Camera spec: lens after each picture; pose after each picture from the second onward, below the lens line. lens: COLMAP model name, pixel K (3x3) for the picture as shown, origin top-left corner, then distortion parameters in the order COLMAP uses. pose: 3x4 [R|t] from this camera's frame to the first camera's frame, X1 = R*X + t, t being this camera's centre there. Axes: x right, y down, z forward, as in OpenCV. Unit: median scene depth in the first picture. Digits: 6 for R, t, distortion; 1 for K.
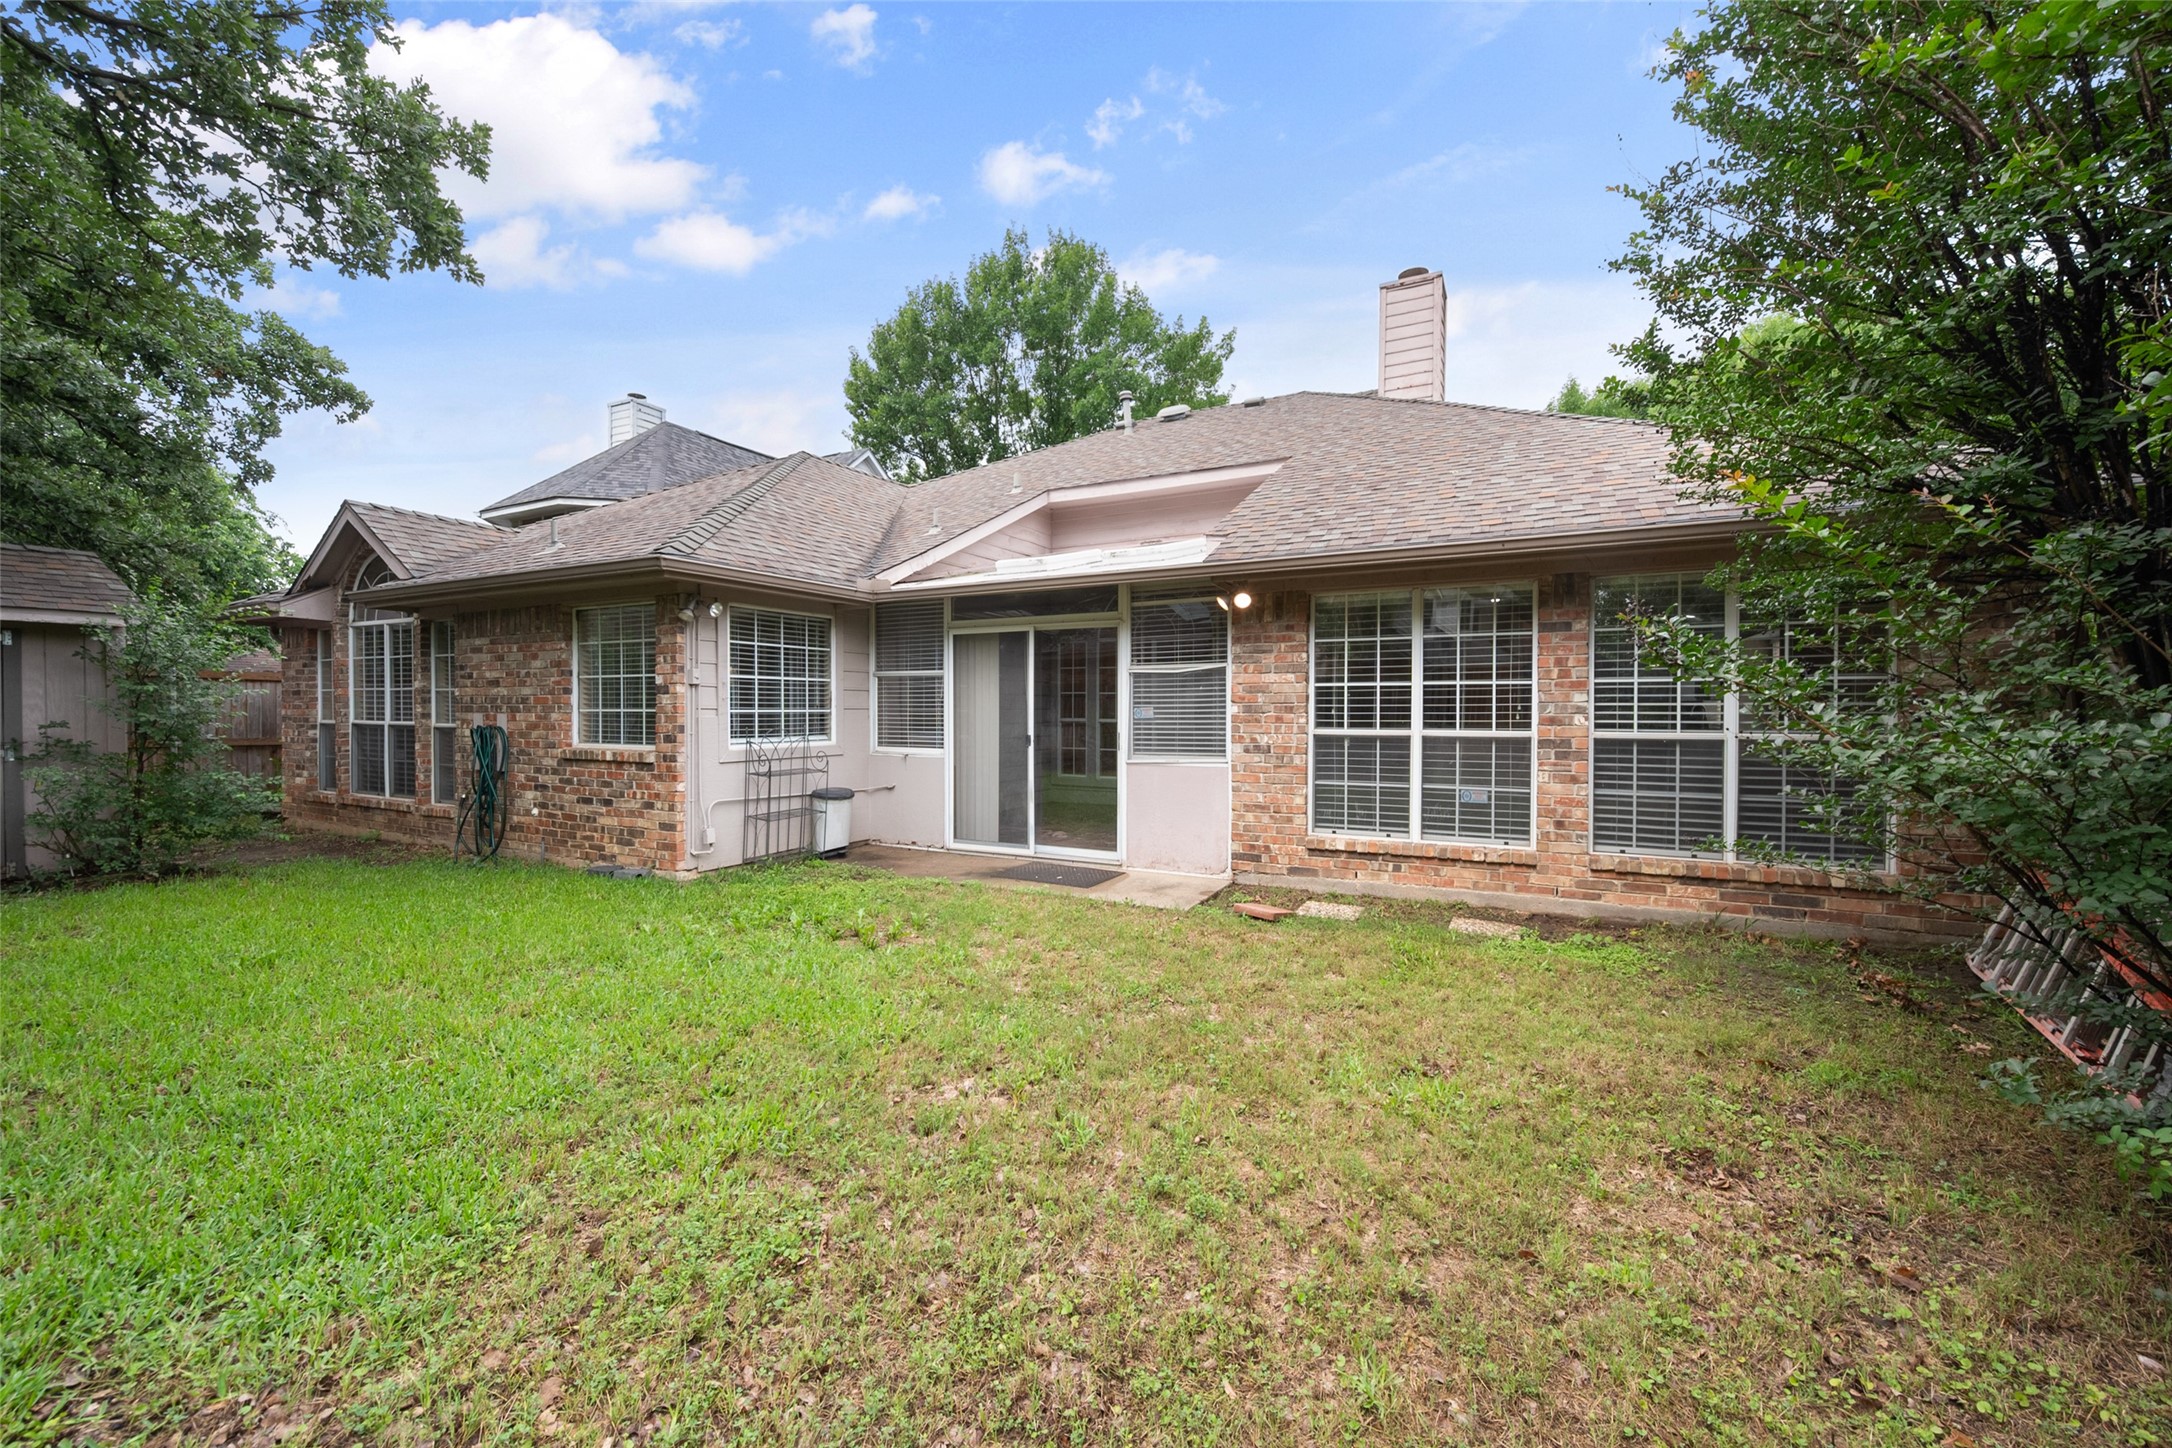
lens RADIAL K [[866.3, 0, 1084.0], [0, 866.3, 729.9], [0, 0, 1]] dist [0.002364, 0.000199]
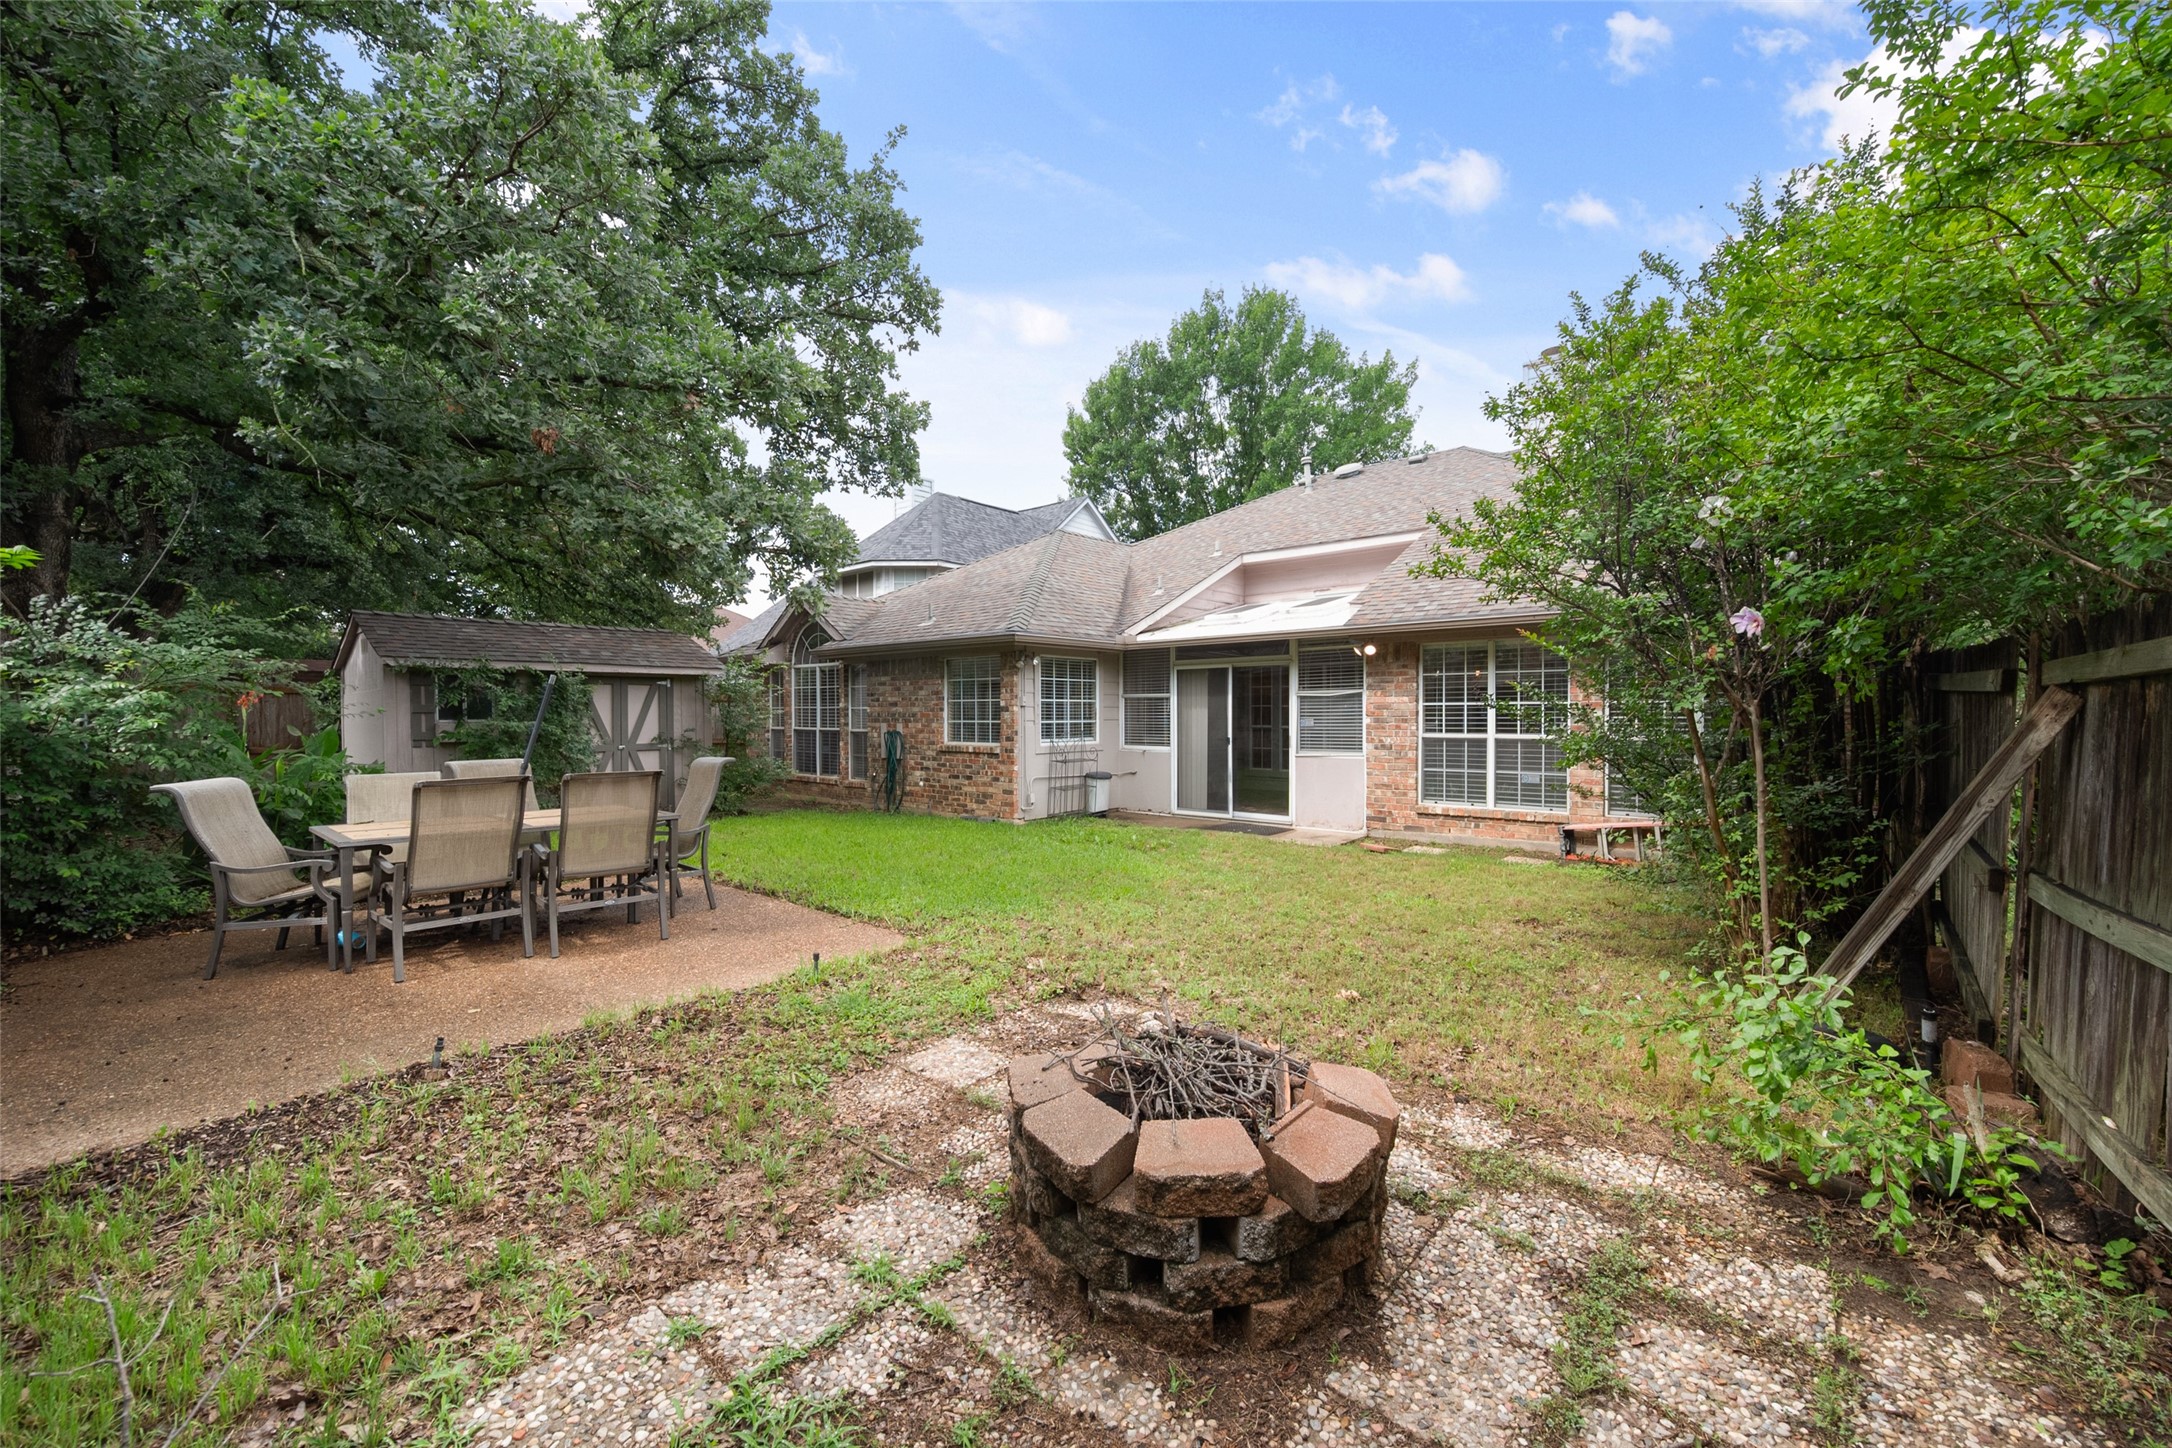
lens RADIAL K [[866.3, 0, 1084.0], [0, 866.3, 729.9], [0, 0, 1]] dist [0.002364, 0.000199]
pose [[0.975679, 0.000334, -0.219206, 0.019976], [-0.001481, 0.999986, -0.005067, 0.000949], [0.219201, 0.005269, 0.975665, -0.501508]]
